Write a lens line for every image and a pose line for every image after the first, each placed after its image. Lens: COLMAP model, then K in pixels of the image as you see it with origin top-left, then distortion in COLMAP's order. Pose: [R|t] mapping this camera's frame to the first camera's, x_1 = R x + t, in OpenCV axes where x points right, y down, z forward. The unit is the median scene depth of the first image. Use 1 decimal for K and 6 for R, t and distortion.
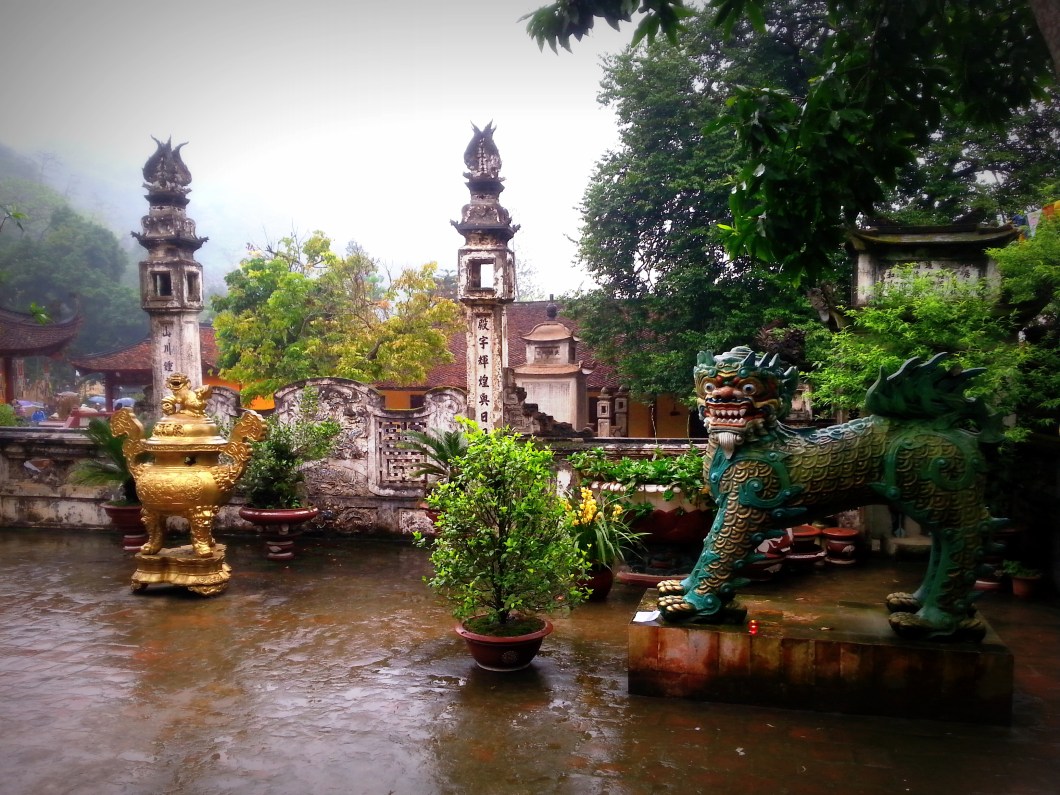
lens RADIAL K [[880.9, 0, 526.2], [0, 880.9, 412.6], [0, 0, 1]] dist [0.032778, -0.094238]
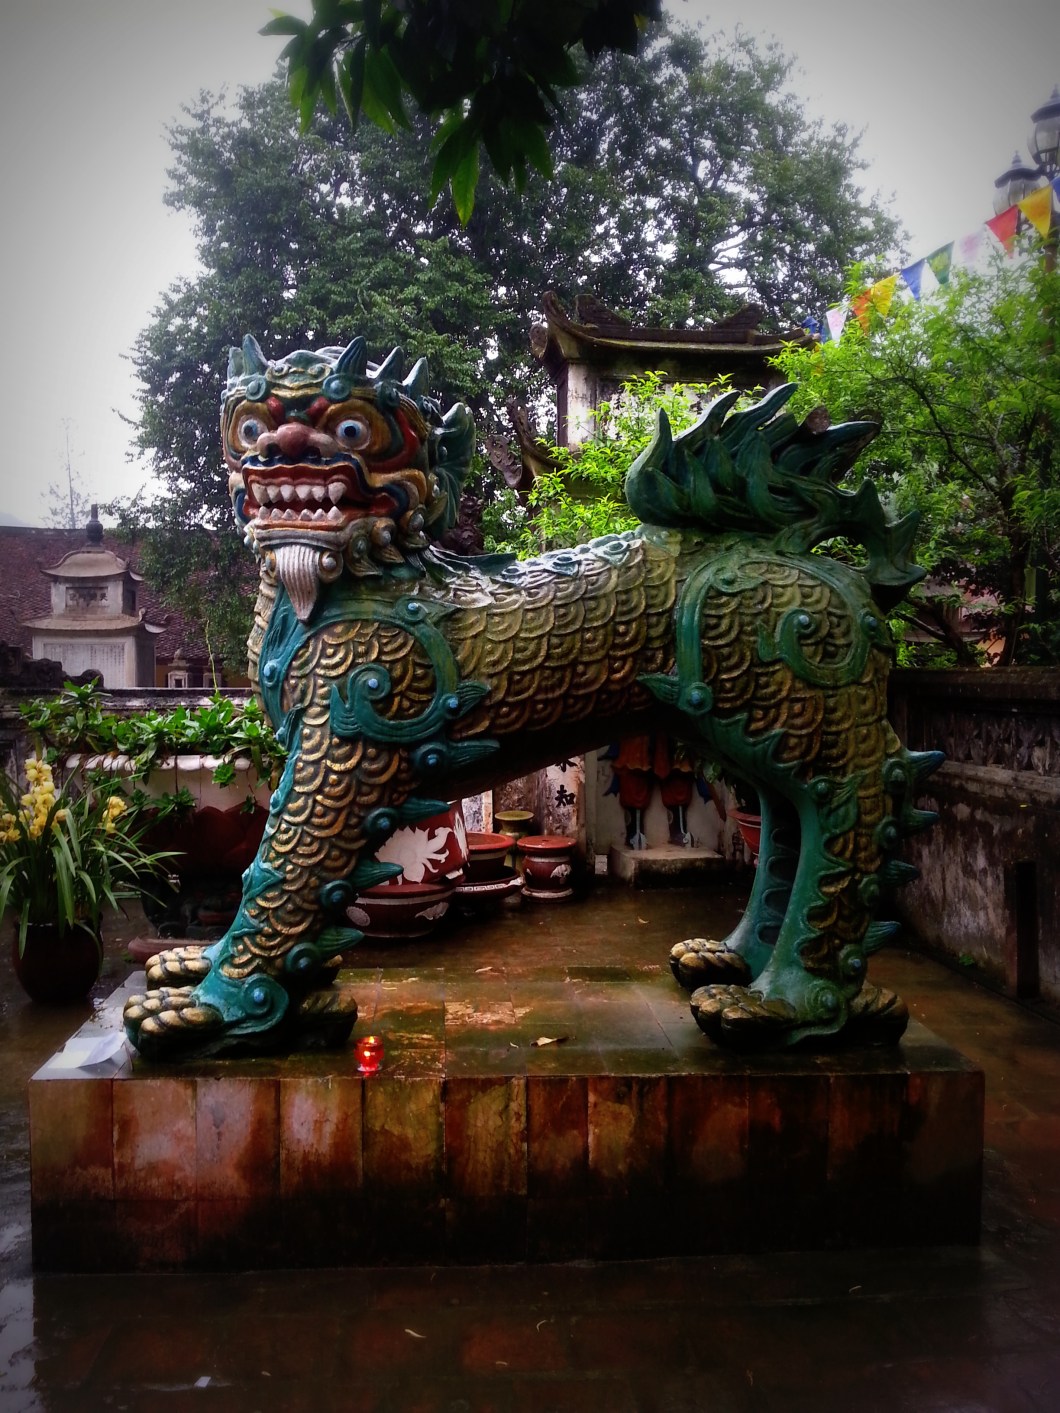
lens RADIAL K [[1174.3, 0, 469.0], [0, 1174.3, 707.8], [0, 0, 1]] dist [0.032778, -0.094238]
pose [[0.956385, -0.009709, 0.291949, 0.149337], [0.014192, 0.999812, -0.013242, 0.099256], [-0.291765, 0.016808, 0.956342, 0.493848]]
